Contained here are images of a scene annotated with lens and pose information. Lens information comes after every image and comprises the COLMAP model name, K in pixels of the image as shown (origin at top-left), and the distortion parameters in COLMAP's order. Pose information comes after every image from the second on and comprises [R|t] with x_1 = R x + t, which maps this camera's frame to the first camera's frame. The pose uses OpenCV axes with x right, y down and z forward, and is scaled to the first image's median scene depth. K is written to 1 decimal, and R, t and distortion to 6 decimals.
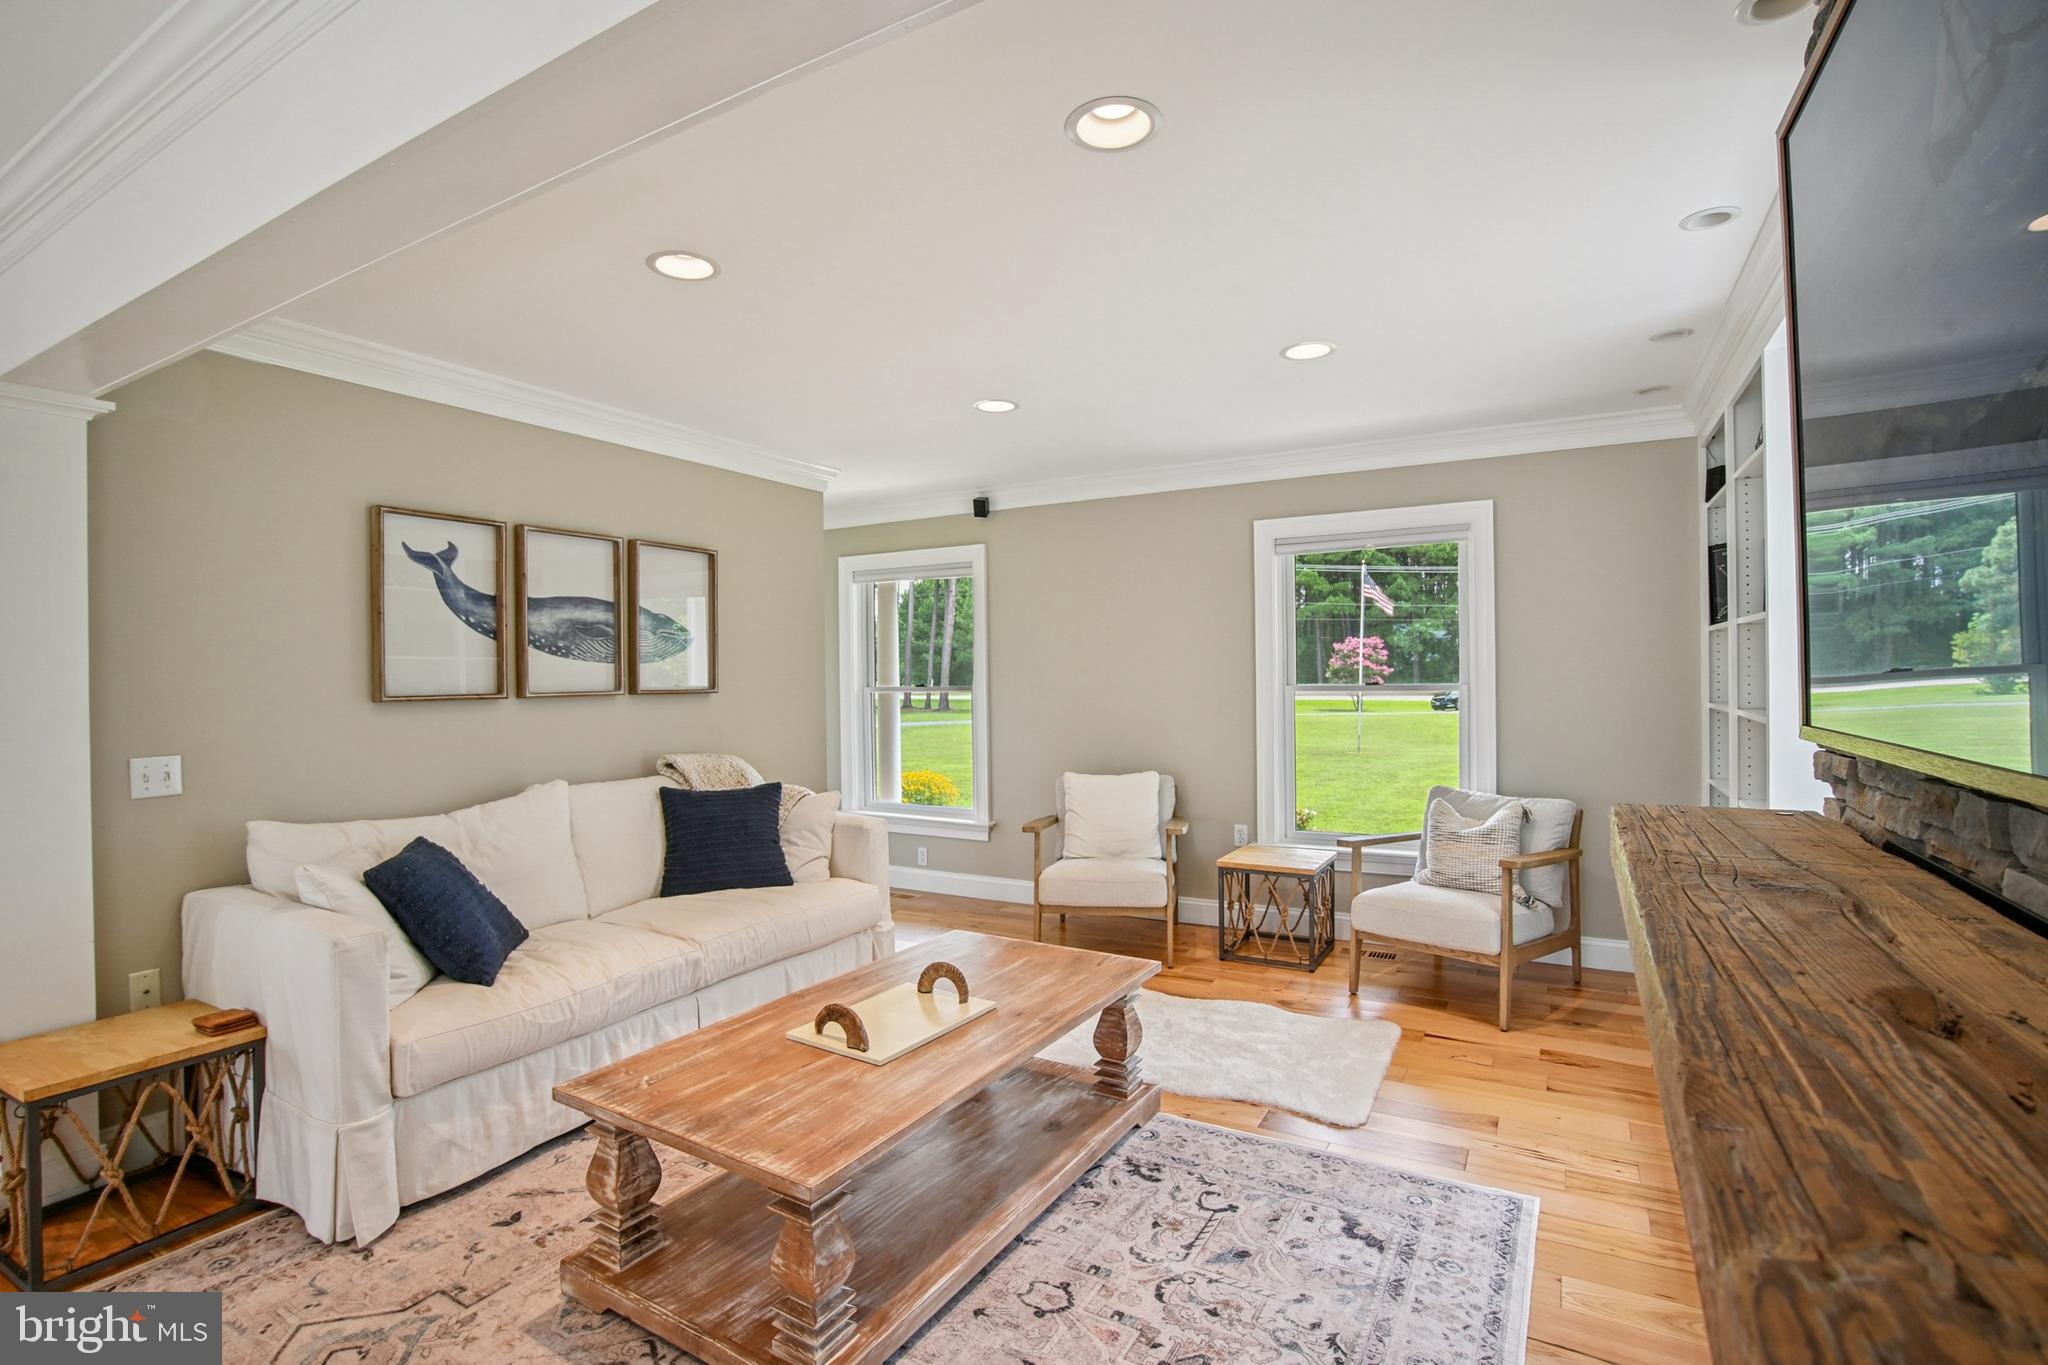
lens RADIAL K [[964.7, 0, 1010.8], [0, 964.7, 683.8], [0, 0, 1]] dist [-0.065193, 0.026100]
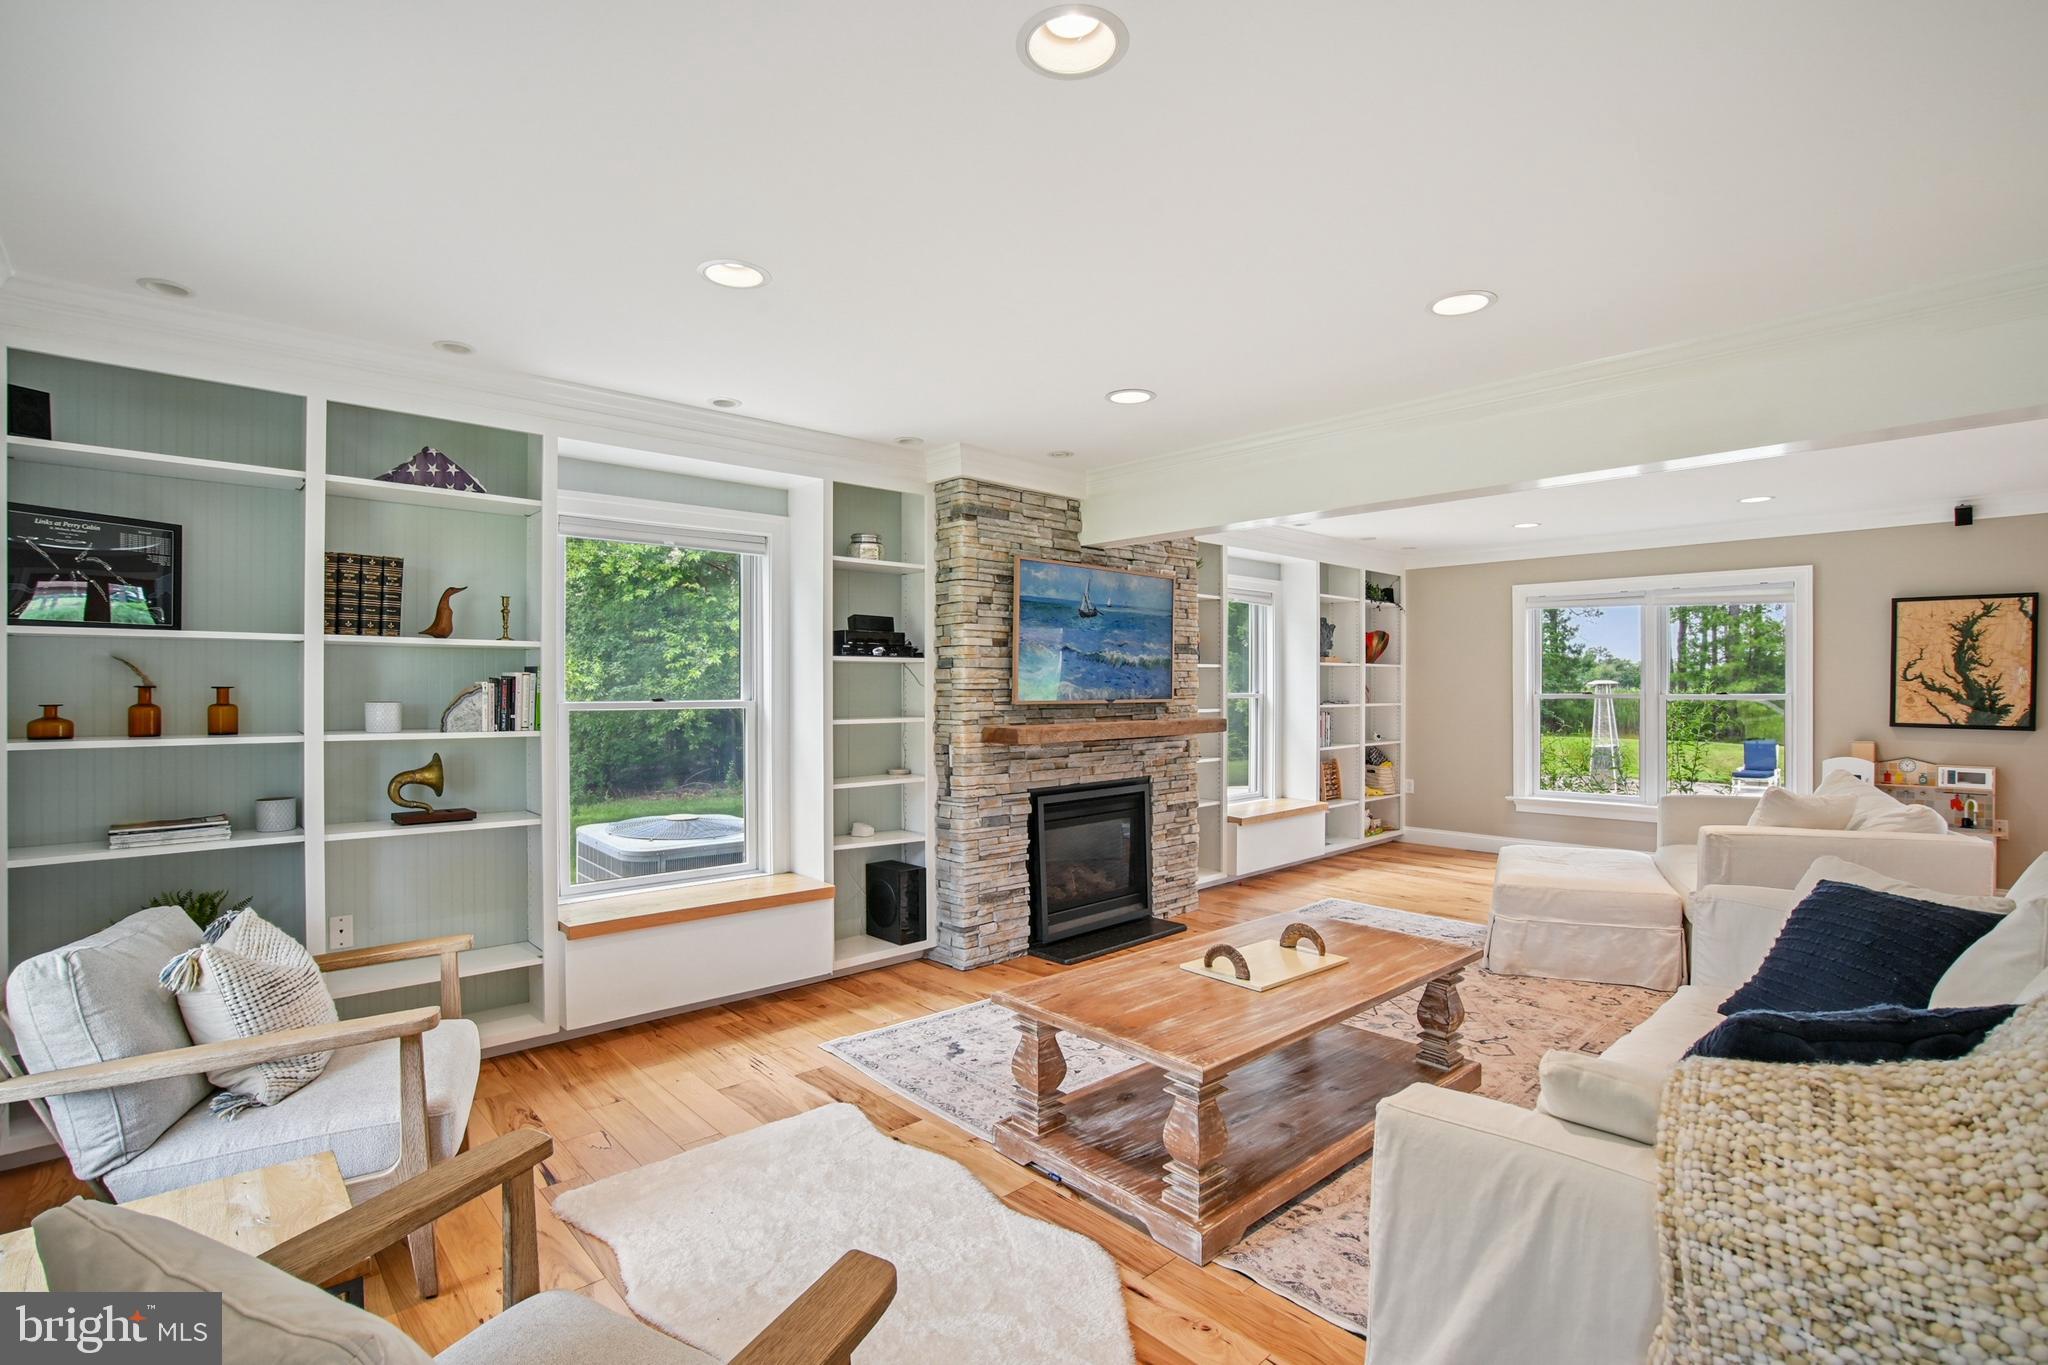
lens RADIAL K [[958.4, 0, 1024.0], [0, 958.4, 691.3], [0, 0, 1]] dist [-0.062477, 0.022988]
pose [[-0.957682, 0.011822, 0.287587, -0.116171], [0.015978, 0.999799, 0.012108, -0.013653], [-0.287386, 0.016190, -0.957678, 1.474586]]
